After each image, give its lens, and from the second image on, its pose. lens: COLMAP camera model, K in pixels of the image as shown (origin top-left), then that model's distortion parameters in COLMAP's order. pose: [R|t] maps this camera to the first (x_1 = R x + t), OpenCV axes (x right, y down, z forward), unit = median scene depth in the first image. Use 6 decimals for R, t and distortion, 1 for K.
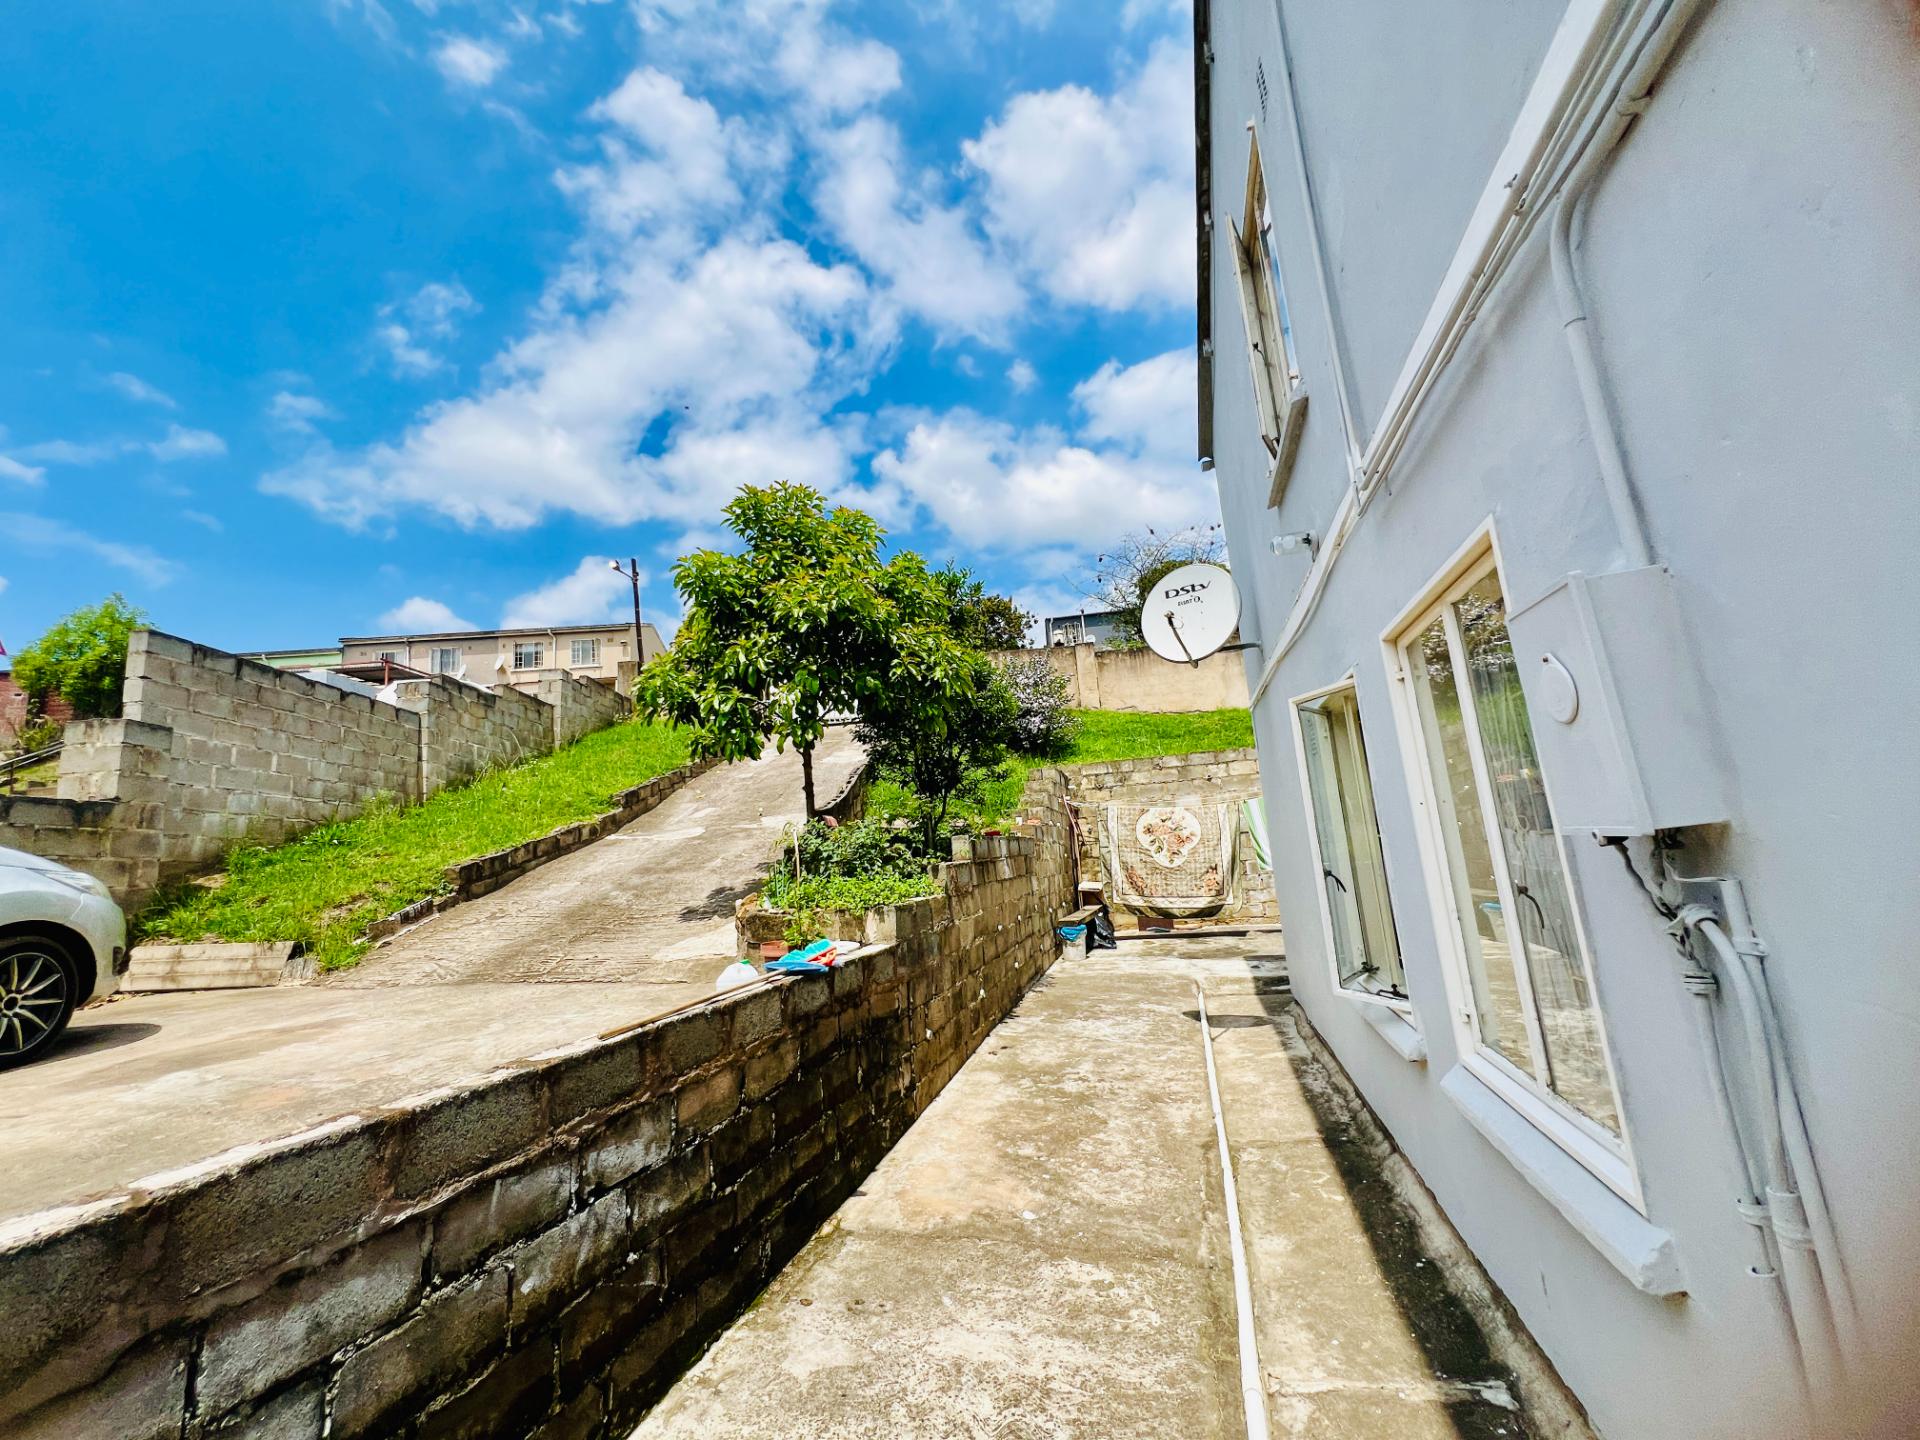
lens RADIAL K [[769.9, 0, 958.4], [0, 769.9, 718.8], [0, 0, 1]] dist [-0.001919, 0.000350]
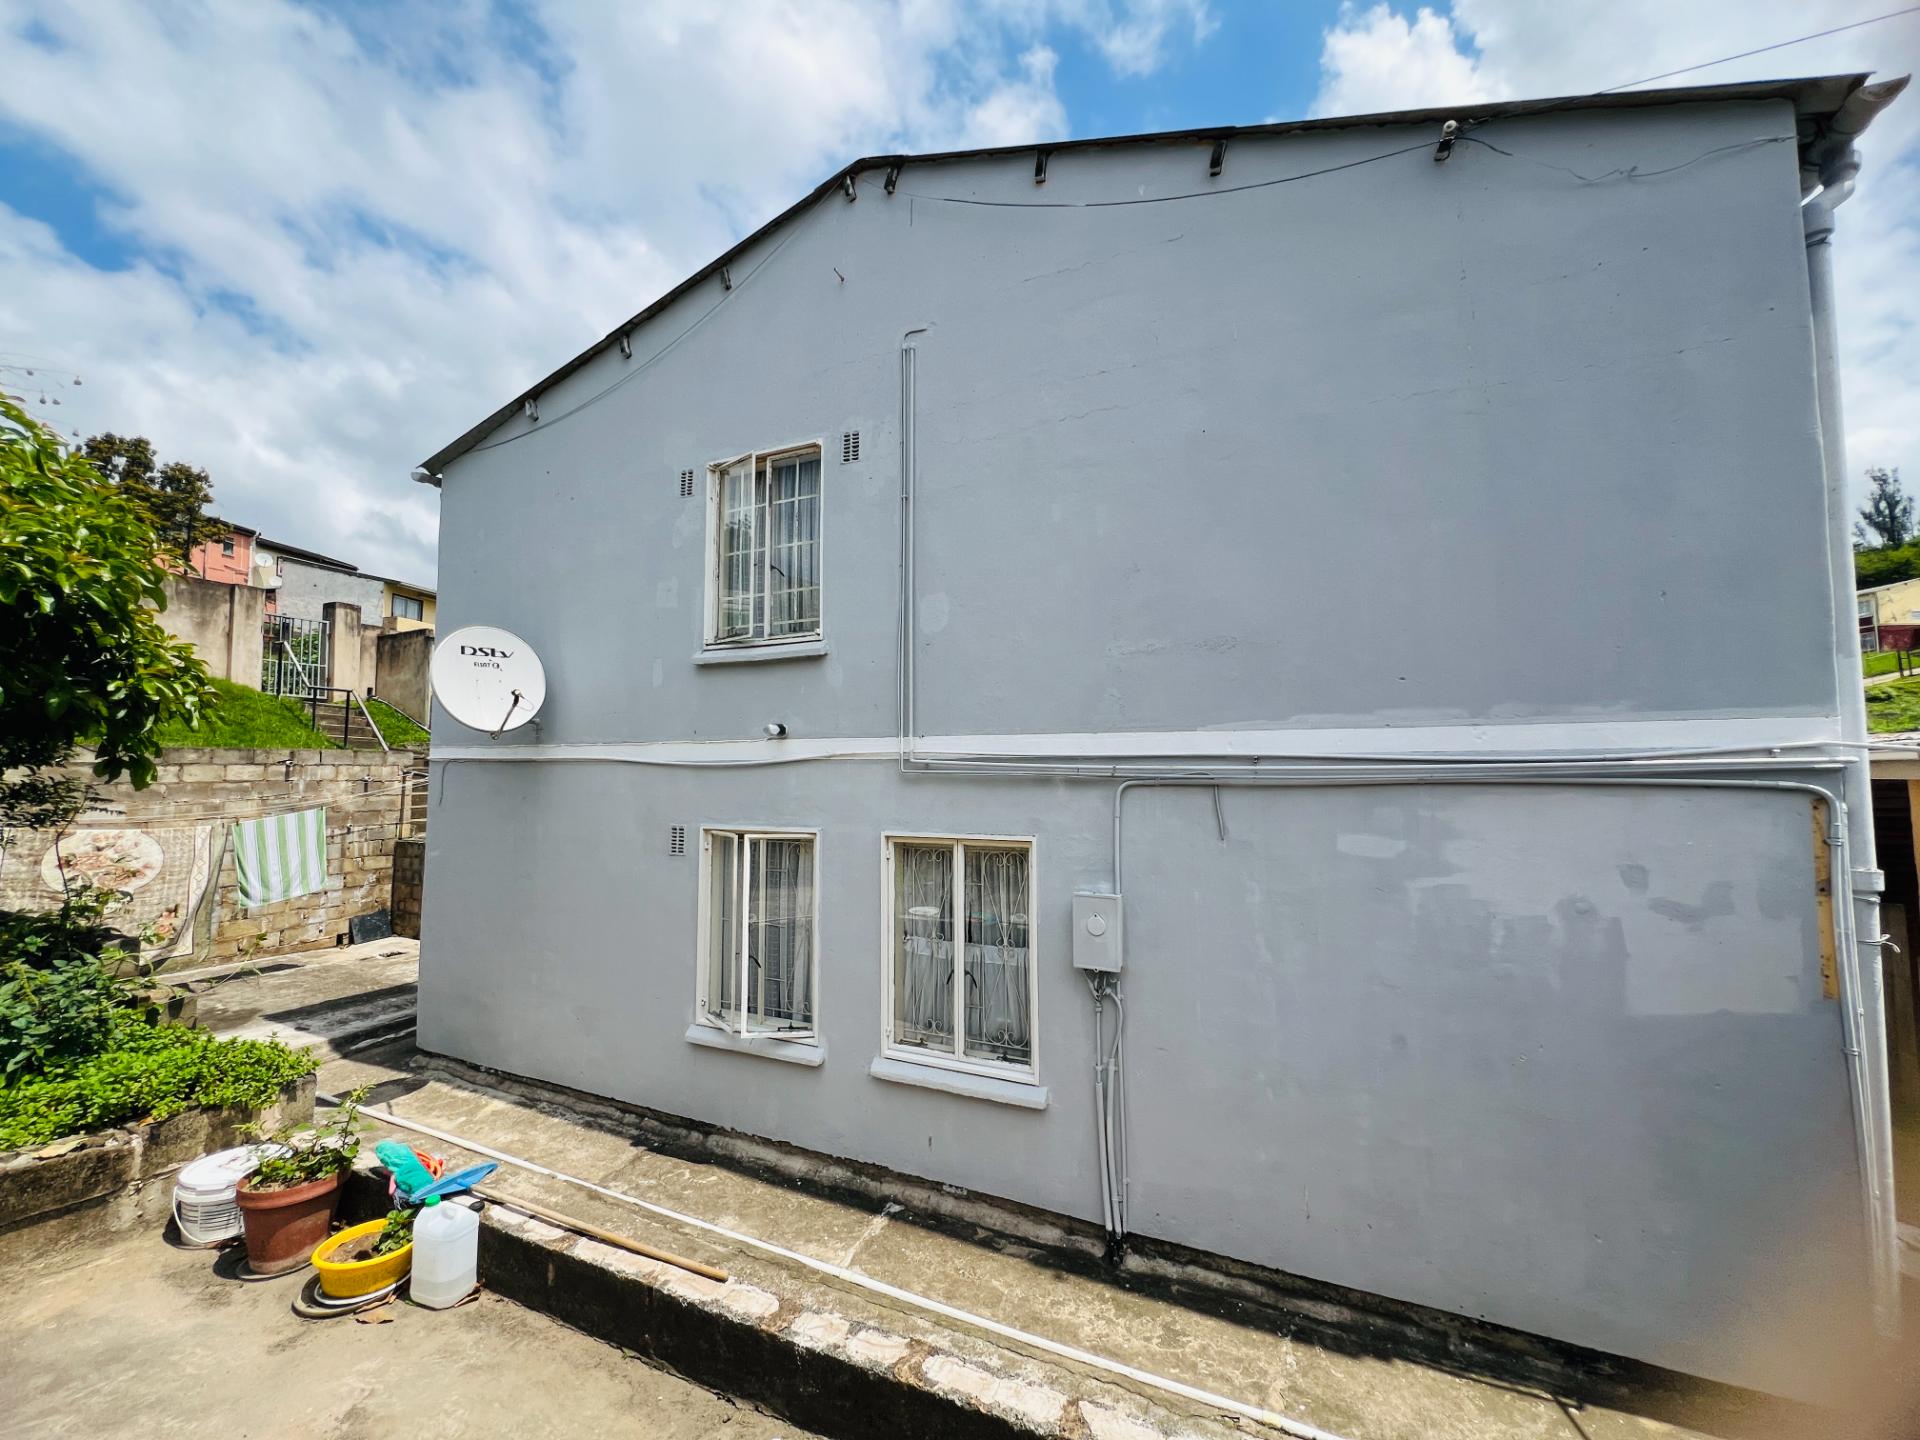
lens RADIAL K [[767.9, 0, 958.1], [0, 767.9, 717.9], [0, 0, 1]] dist [-0.002850, 0.000717]
pose [[0.150361, 0.141086, 0.978512, -0.504226], [-0.185029, 0.976292, -0.112334, -0.080767], [-0.971162, -0.164162, 0.172901, 0.219985]]
